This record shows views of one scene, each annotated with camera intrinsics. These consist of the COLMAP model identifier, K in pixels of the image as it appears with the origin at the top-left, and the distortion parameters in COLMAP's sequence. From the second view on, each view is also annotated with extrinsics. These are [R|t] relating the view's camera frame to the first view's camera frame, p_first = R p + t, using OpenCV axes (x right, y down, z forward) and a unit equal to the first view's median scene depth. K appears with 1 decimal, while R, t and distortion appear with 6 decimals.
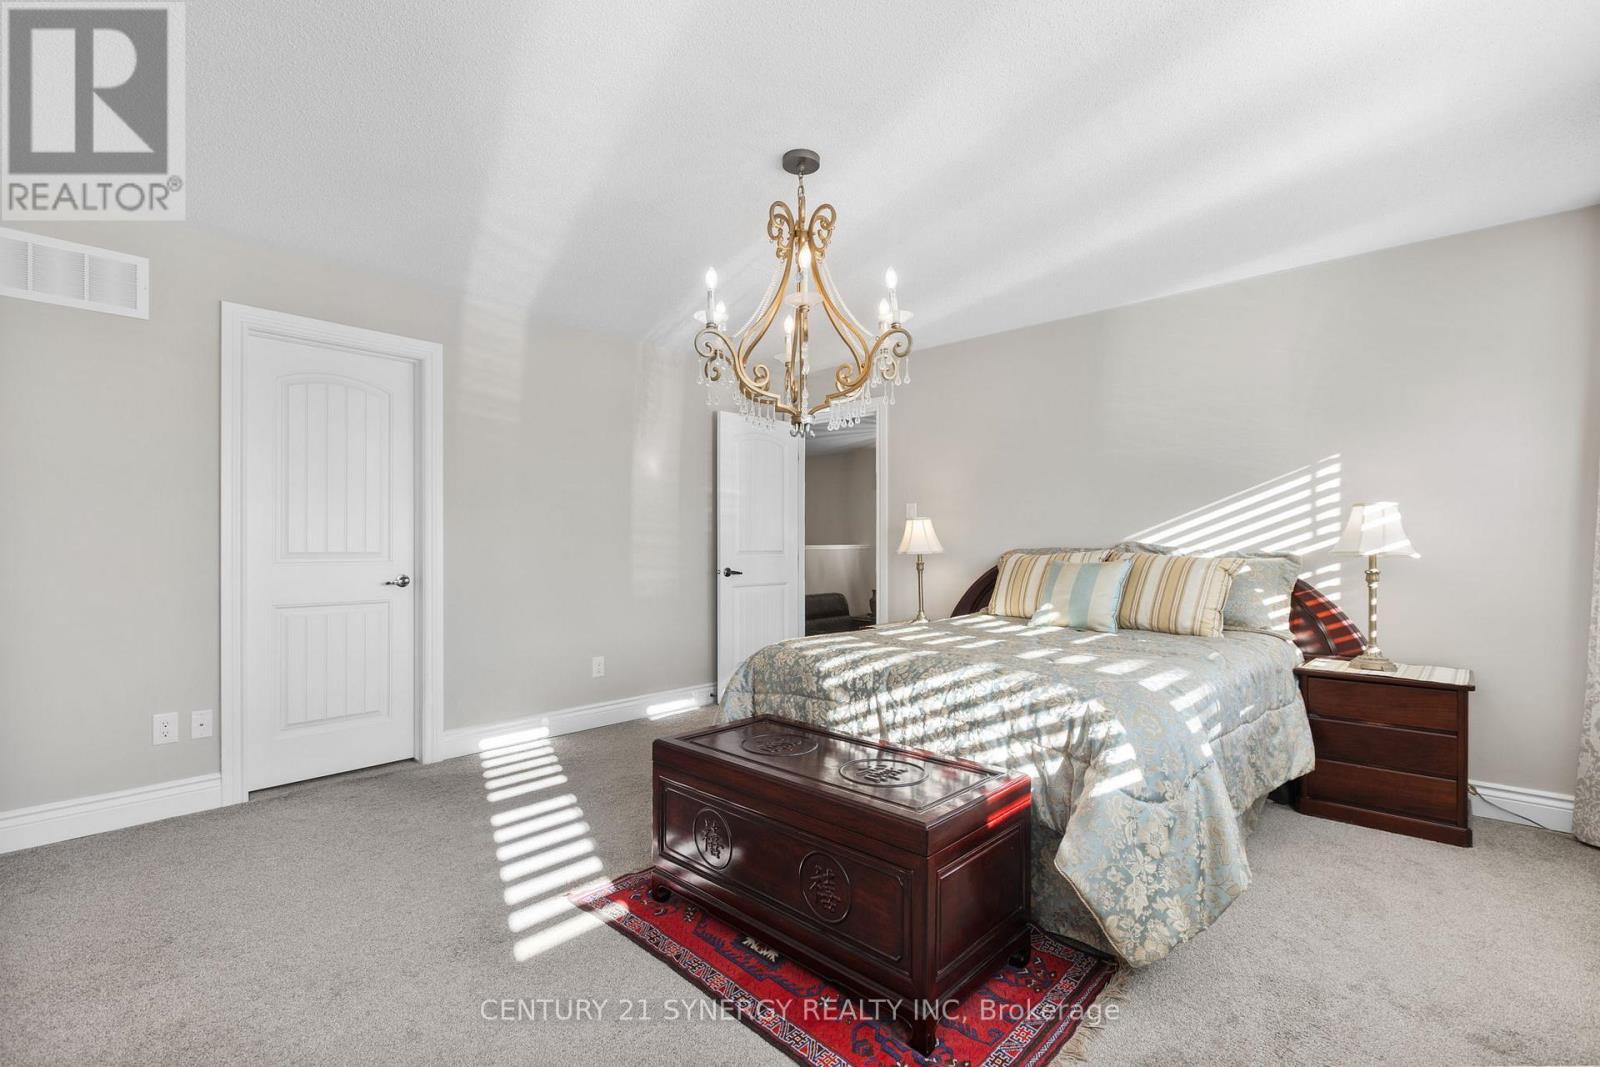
lens RADIAL K [[715.6, 0, 786.2], [0, 715.6, 538.5], [0, 0, 1]] dist [0.000270, -0.000122]
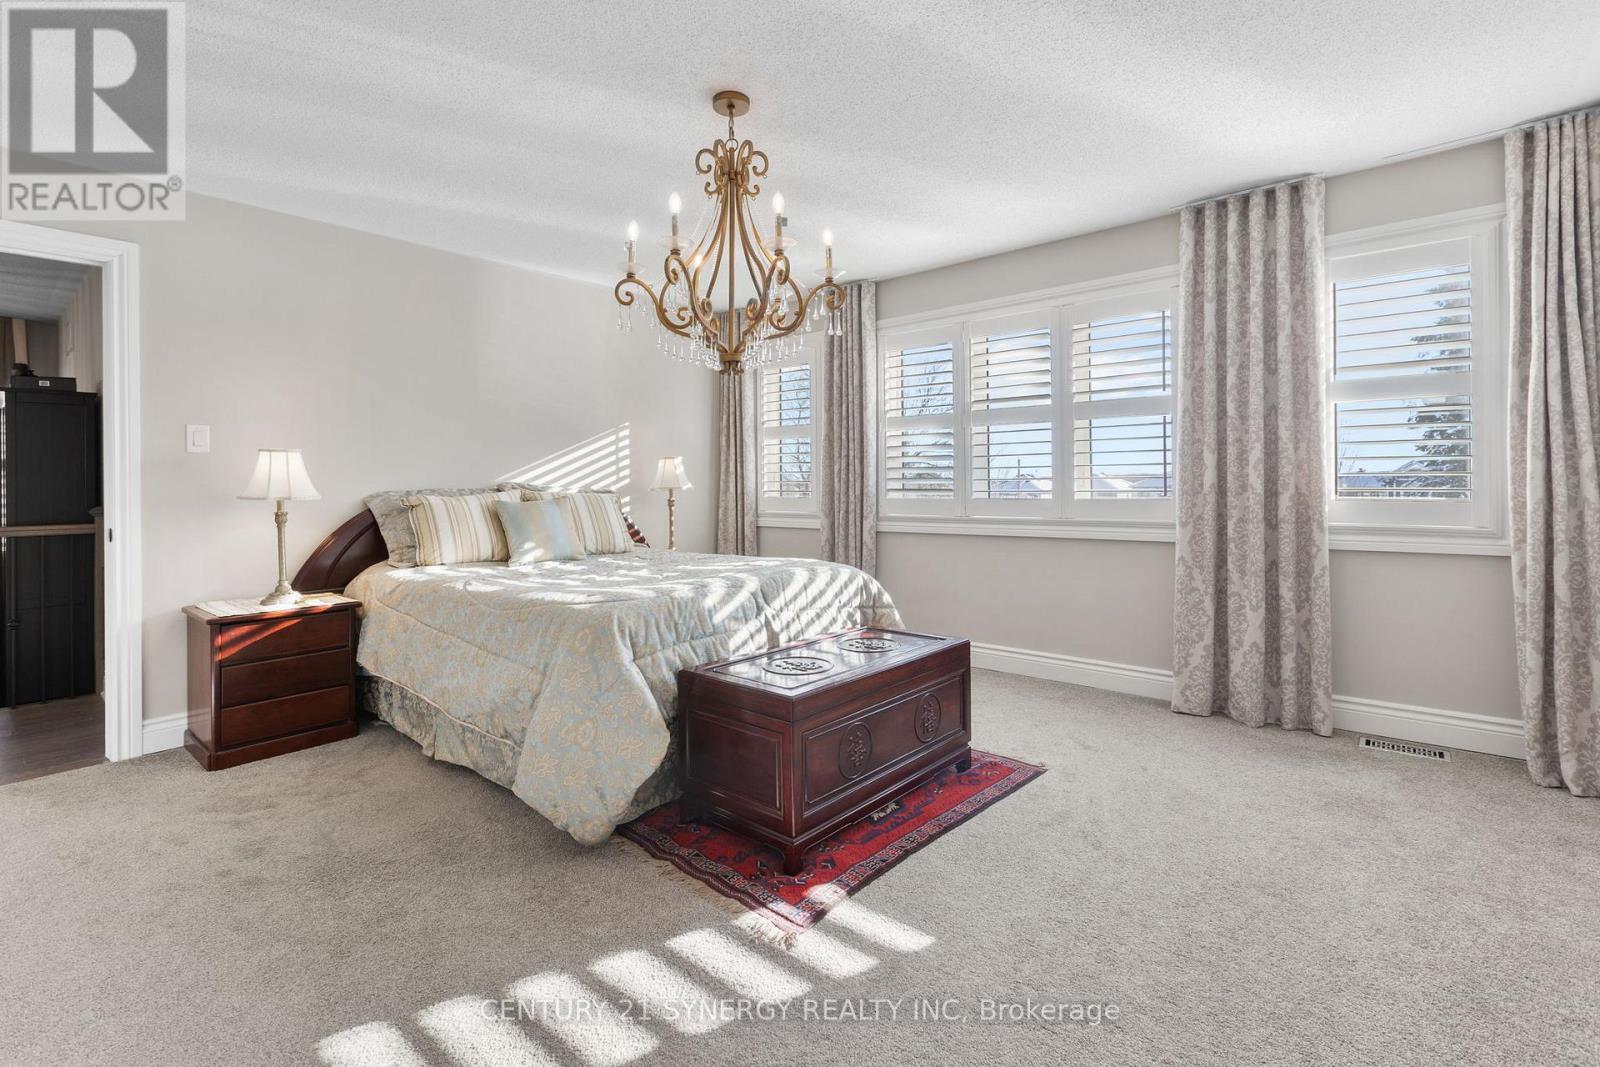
lens RADIAL K [[723.6, 0, 797.2], [0, 723.6, 477.7], [0, 0, 1]] dist [0.000387, -0.000112]
pose [[-0.031288, 0.008846, 0.999471, -1.069030], [-0.001443, 0.999959, -0.008896, 0.012722], [-0.999509, -0.001721, -0.031274, 1.000057]]
